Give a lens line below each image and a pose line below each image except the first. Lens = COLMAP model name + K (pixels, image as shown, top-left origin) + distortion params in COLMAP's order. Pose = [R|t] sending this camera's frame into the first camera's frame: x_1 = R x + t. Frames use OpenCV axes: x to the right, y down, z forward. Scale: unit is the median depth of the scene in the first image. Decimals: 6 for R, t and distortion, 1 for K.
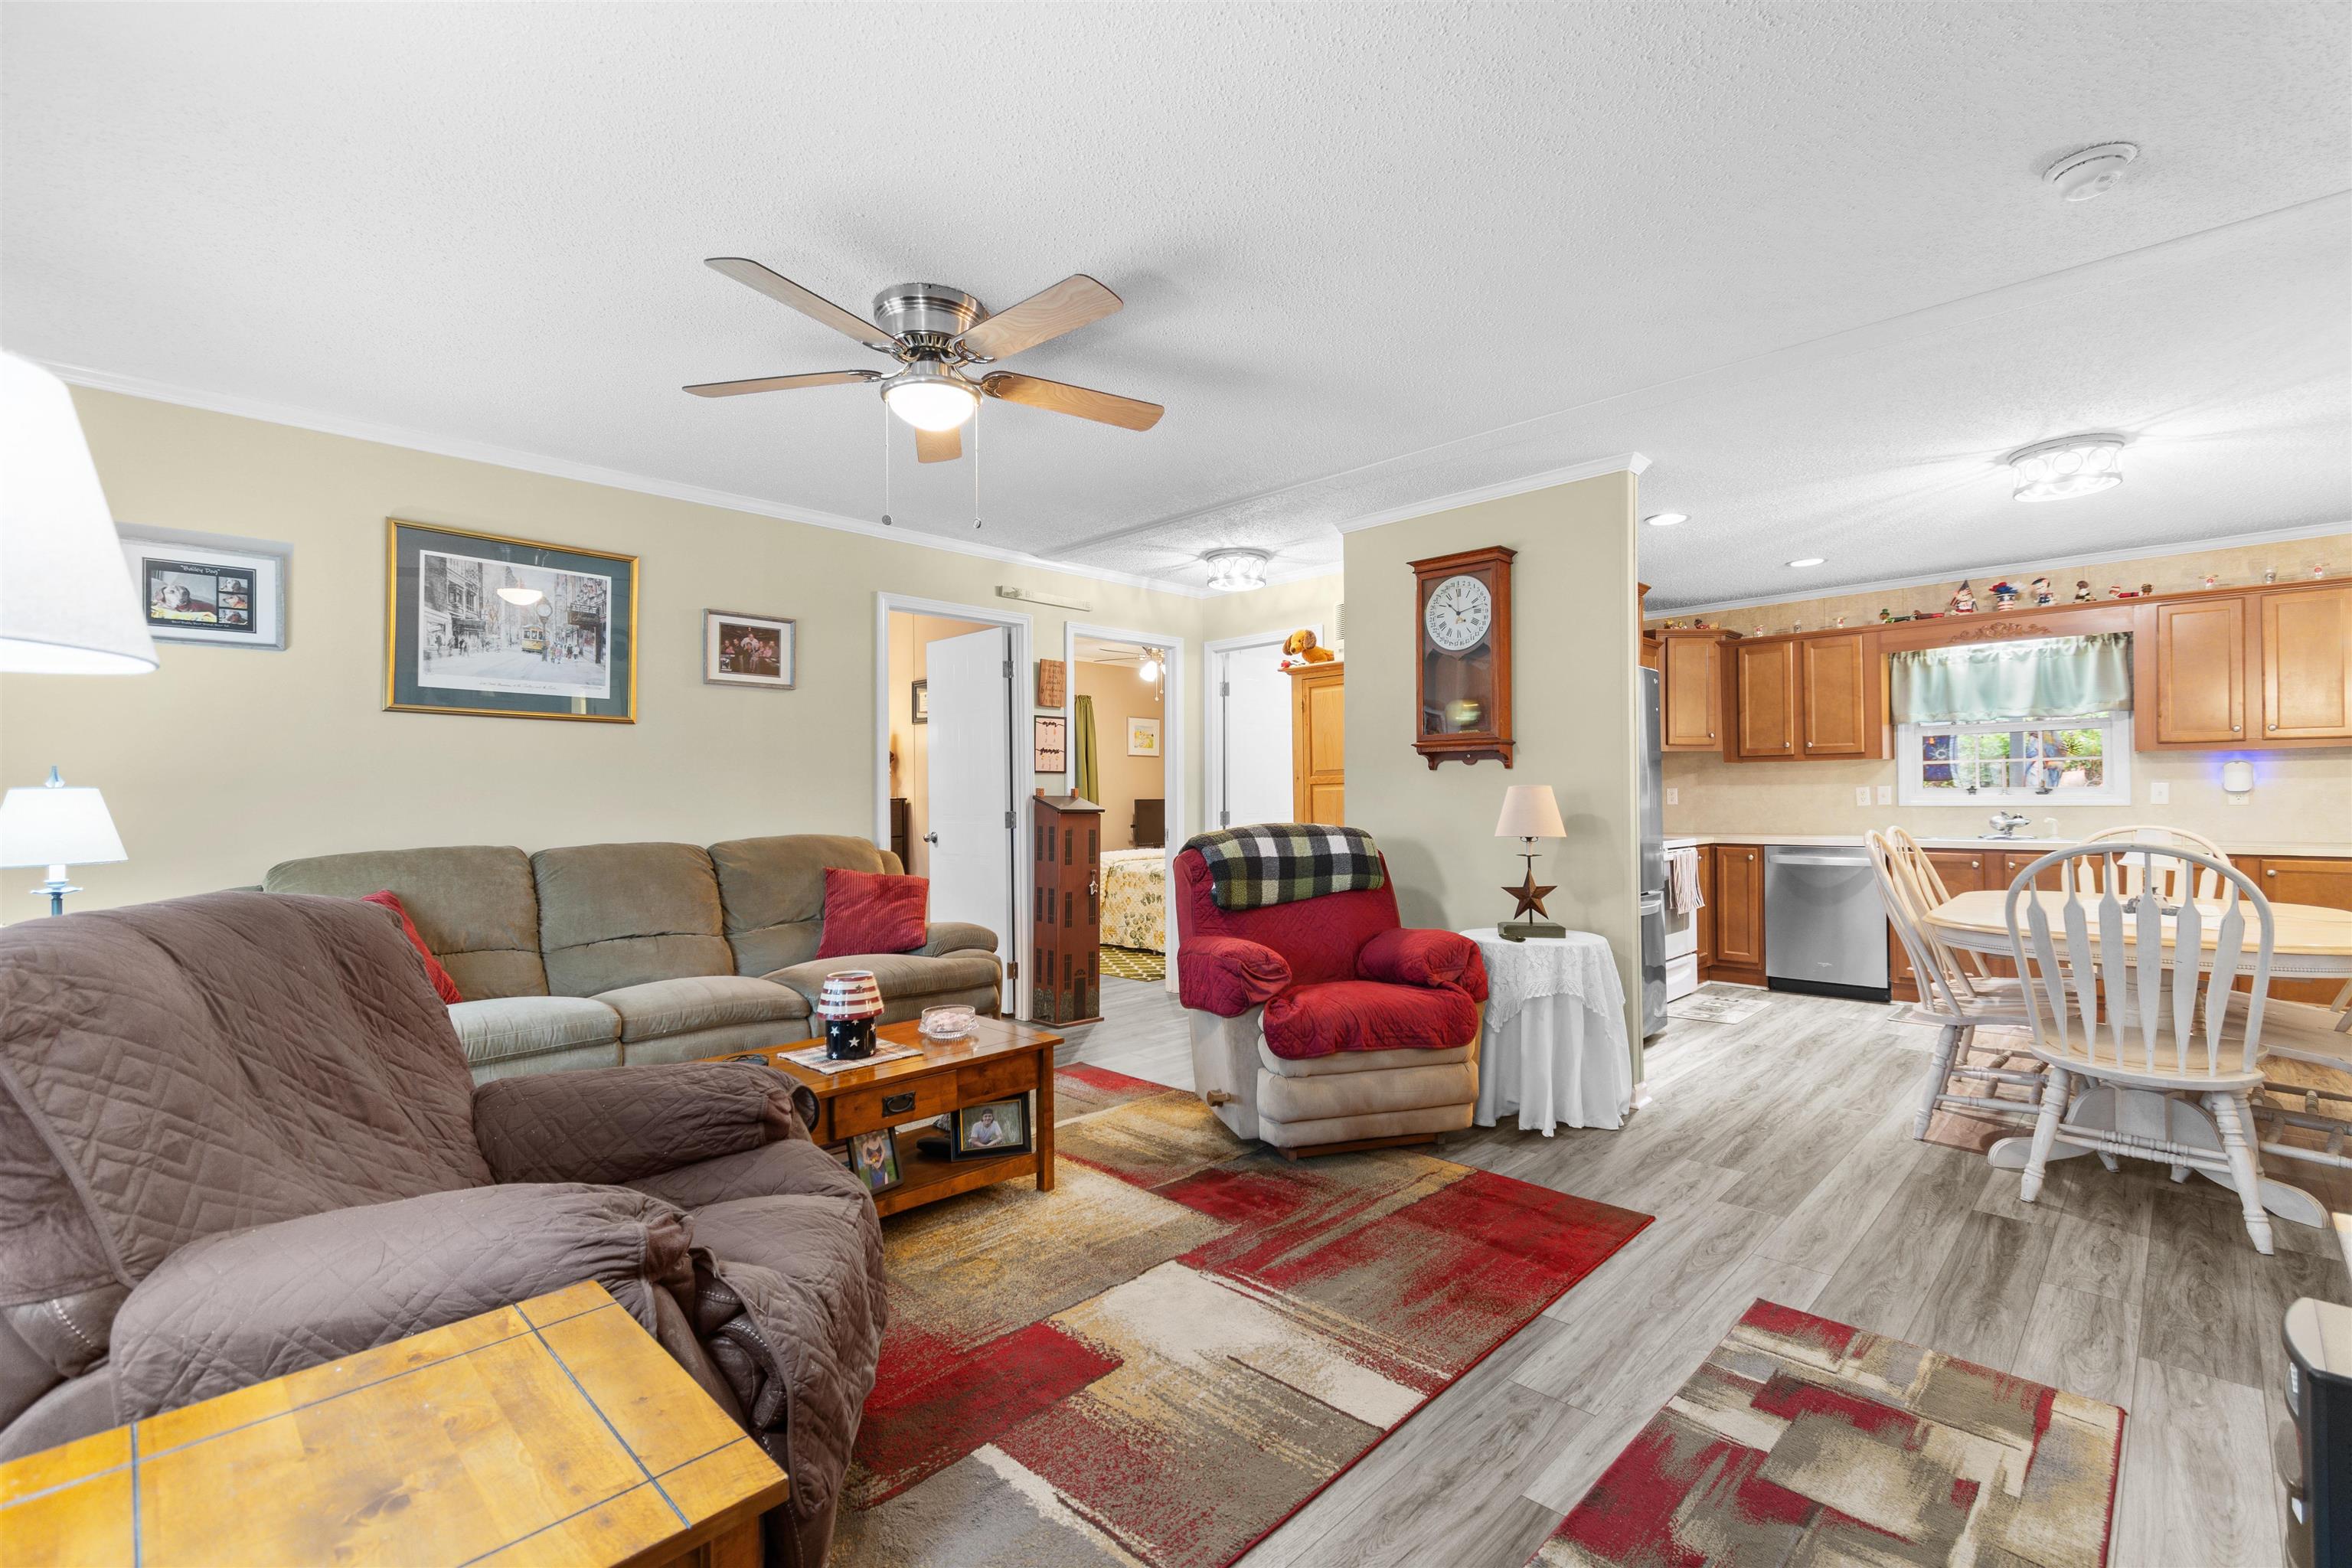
lens RADIAL K [[1029.6, 0, 1190.4], [0, 1029.6, 785.4], [0, 0, 1]] dist [0.010068, -0.005153]
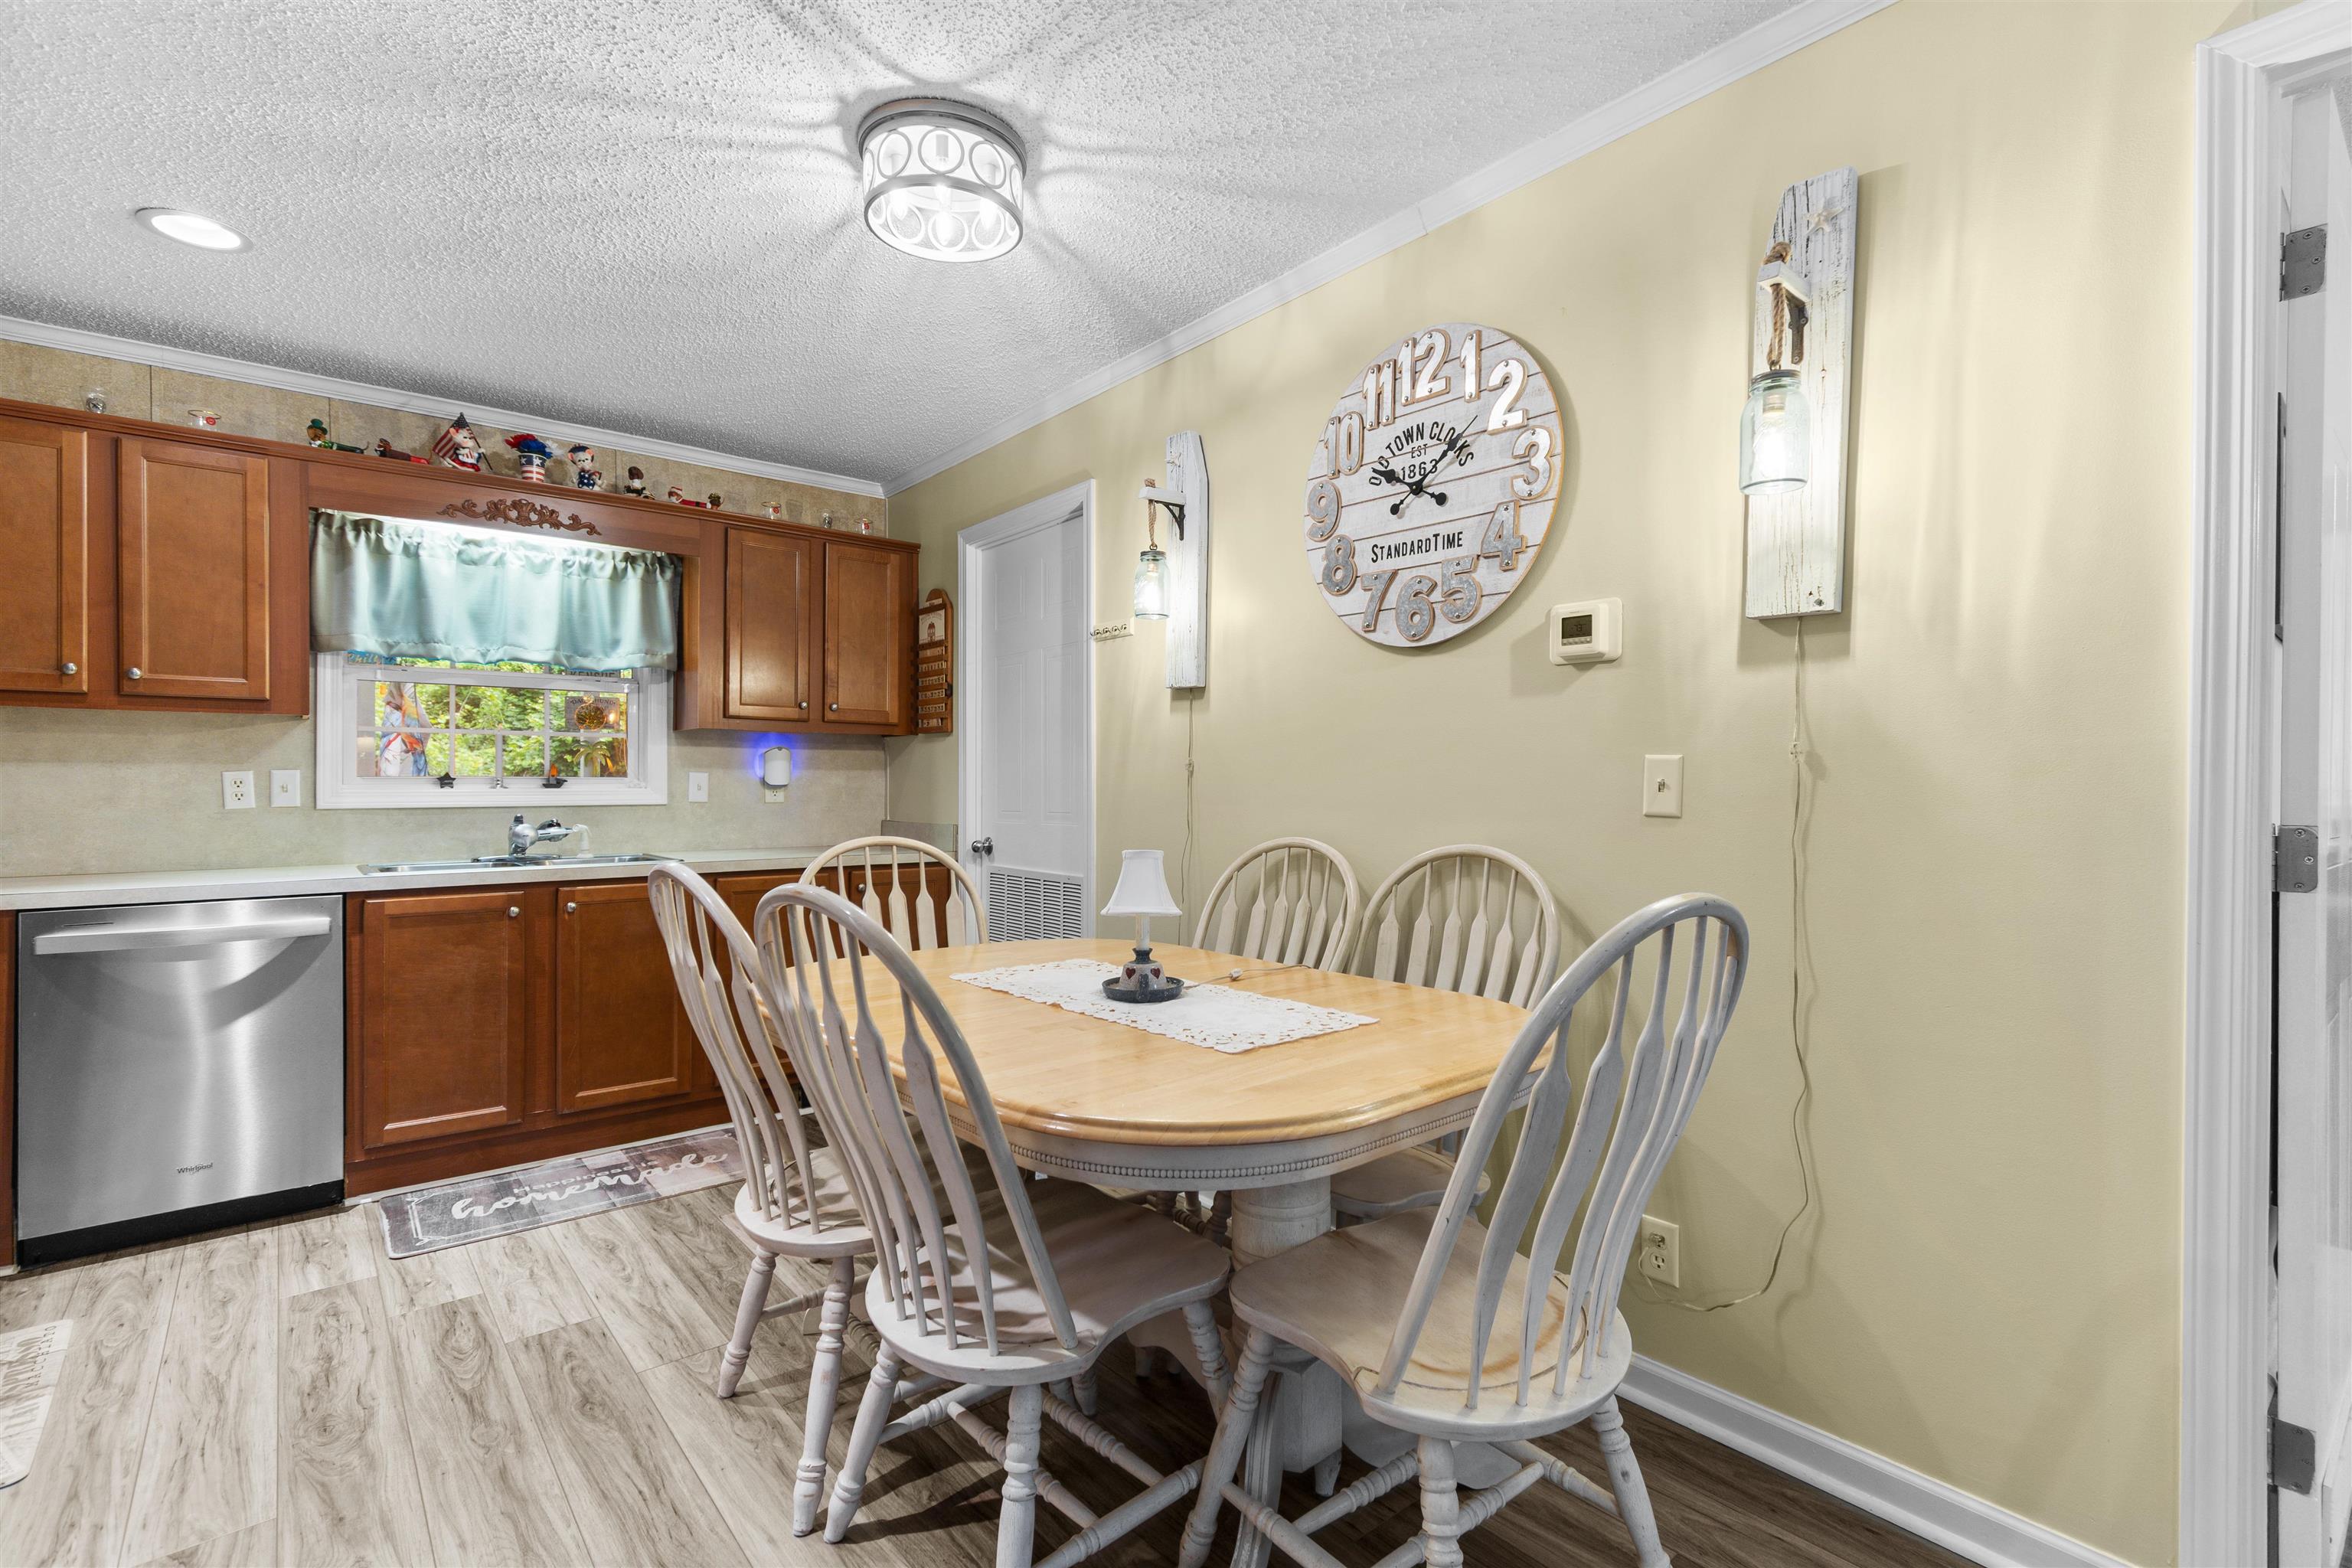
lens RADIAL K [[1062.8, 0, 1186.9], [0, 1062.8, 788.2], [0, 0, 1]] dist [0.003668, -0.000819]
pose [[0.099739, 0.004031, 0.995005, 0.297436], [-0.012278, 0.999921, -0.002820, 0.009171], [-0.994938, -0.011936, 0.099781, 0.795936]]
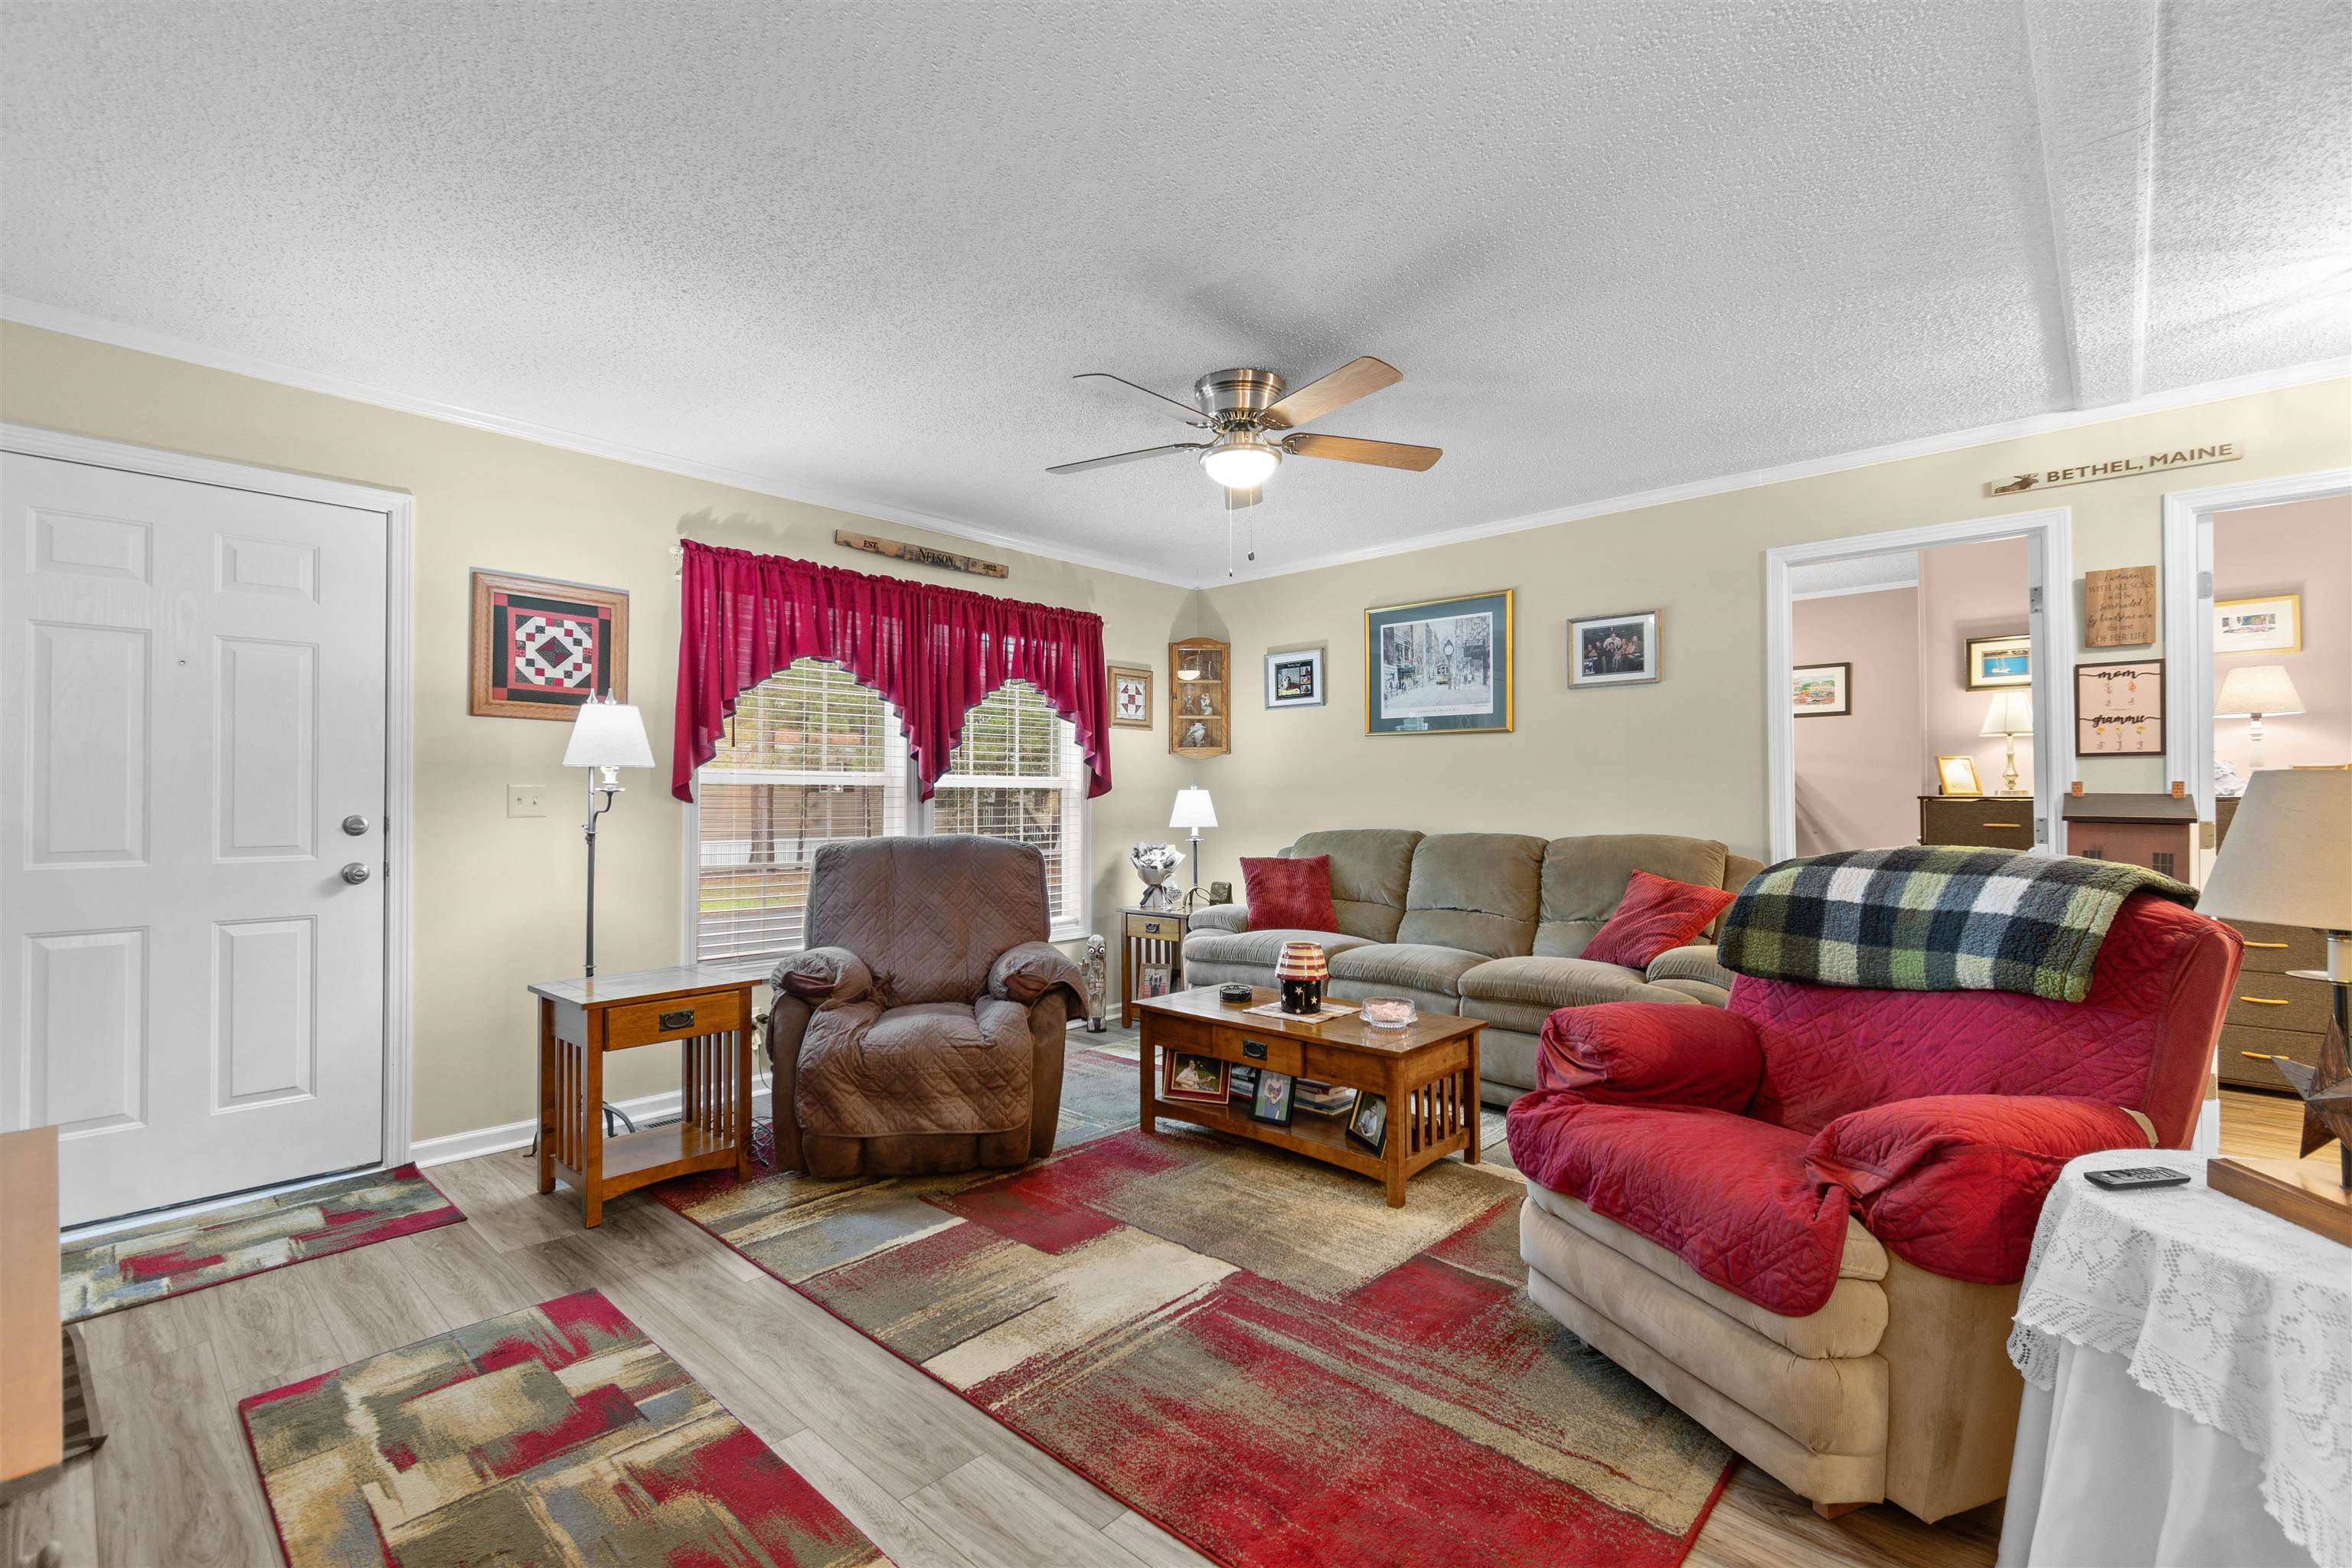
lens RADIAL K [[1029.6, 0, 1175.6], [0, 1029.6, 785.8], [0, 0, 1]] dist [0.010068, -0.005153]
pose [[0.029684, -0.006065, -0.999541, 0.633552], [0.010484, 0.999928, -0.005756, 0.003996], [0.999504, -0.010309, 0.029745, 0.600865]]
